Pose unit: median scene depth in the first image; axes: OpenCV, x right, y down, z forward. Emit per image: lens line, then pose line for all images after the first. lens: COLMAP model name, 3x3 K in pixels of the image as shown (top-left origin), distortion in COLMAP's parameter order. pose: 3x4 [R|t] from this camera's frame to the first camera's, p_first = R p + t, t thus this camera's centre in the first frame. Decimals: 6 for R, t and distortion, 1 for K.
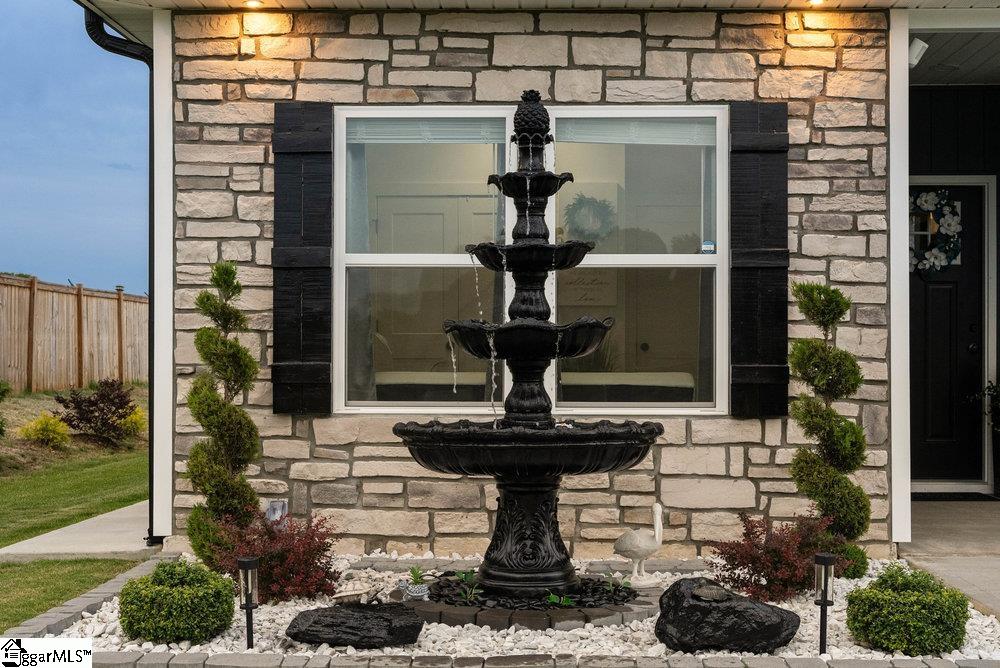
lens RADIAL K [[1398.6, 0, 500.5], [0, 1398.6, 348.3], [0, 0, 1]] dist [-0.001959, 0.085038]
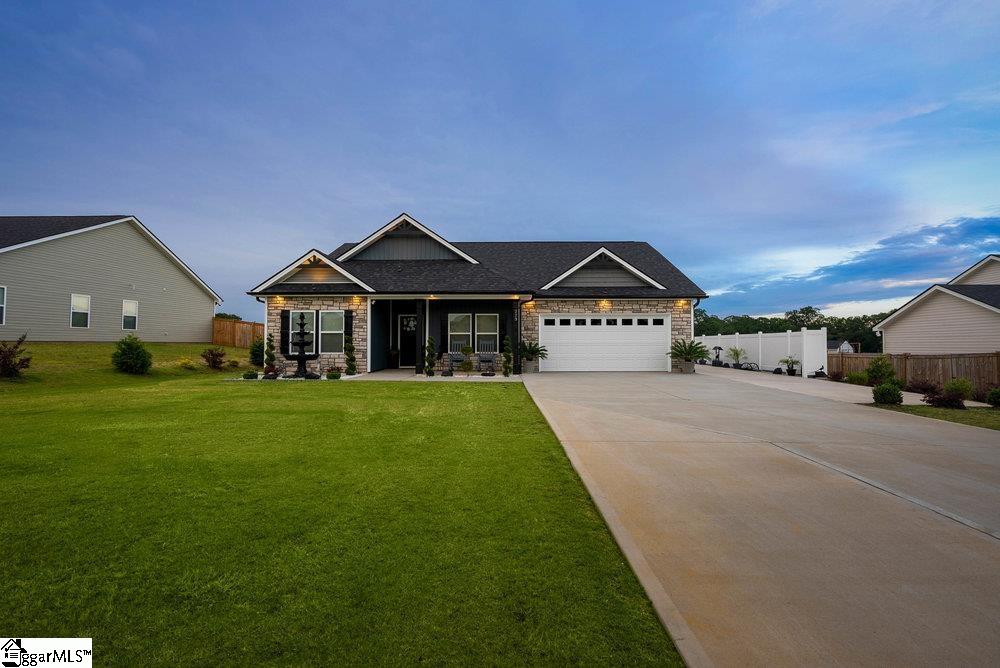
lens RADIAL K [[441.8, 0, 500.0], [0, 441.8, 334.0], [0, 0, 1]] dist [0.000541, 0.000398]
pose [[0.999995, -0.003004, 0.000867, 0.952568], [0.003015, 0.999917, -0.012499, -0.022551], [-0.000829, 0.012502, 0.999922, -1.250621]]
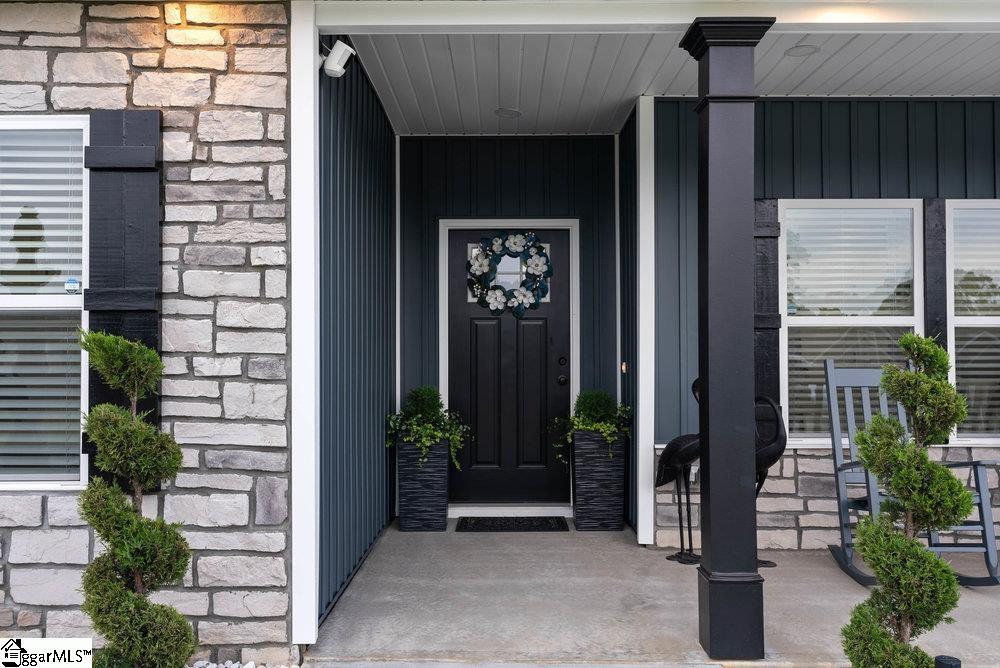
lens RADIAL K [[840.6, 0, 500.0], [0, 840.6, 334.0], [0, 0, 1]] dist [0.004898, 0.005934]
pose [[0.999878, -0.004325, 0.015010, 0.394702], [0.004584, 0.999840, -0.017283, -0.034356], [-0.014933, 0.017350, 0.999738, 0.500664]]
